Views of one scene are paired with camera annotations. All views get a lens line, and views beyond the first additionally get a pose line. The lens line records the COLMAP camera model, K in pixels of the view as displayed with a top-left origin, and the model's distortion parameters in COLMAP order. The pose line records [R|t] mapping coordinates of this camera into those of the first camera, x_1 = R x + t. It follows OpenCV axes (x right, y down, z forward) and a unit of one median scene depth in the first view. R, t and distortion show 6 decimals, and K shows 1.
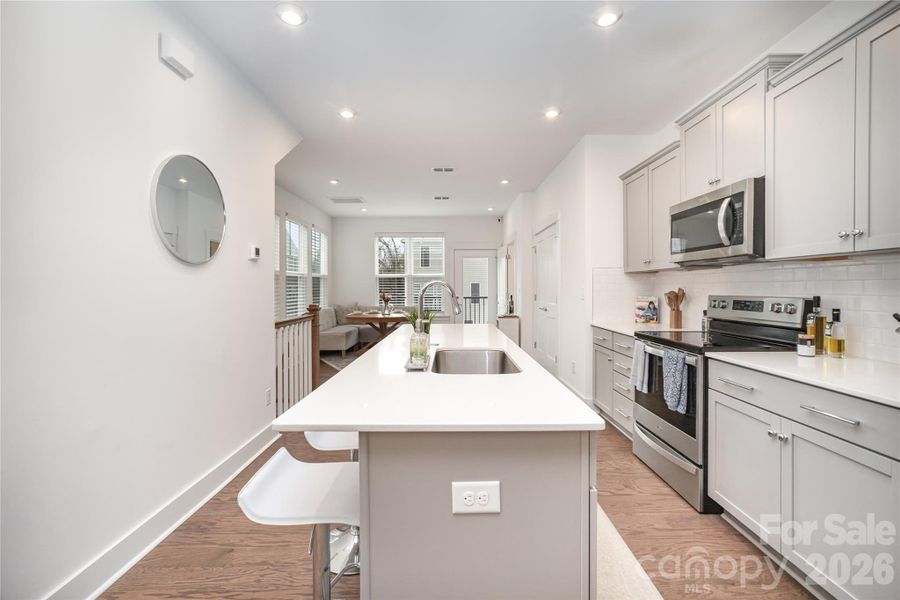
lens RADIAL K [[386.7, 0, 454.4], [0, 386.7, 289.4], [0, 0, 1]] dist [-0.001619, 0.000295]
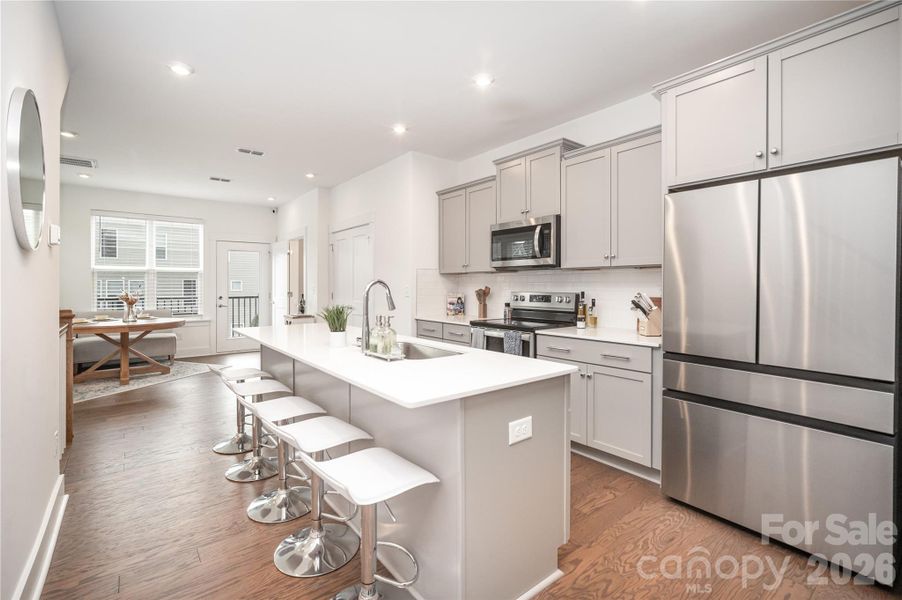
lens RADIAL K [[407.6, 0, 454.7], [0, 407.6, 286.2], [0, 0, 1]] dist [-0.016410, 0.000152]
pose [[0.786749, 0.002712, 0.617267, -0.405378], [0.000328, 0.999988, -0.004811, 0.001991], [-0.617273, 0.003987, 0.786739, -0.018162]]
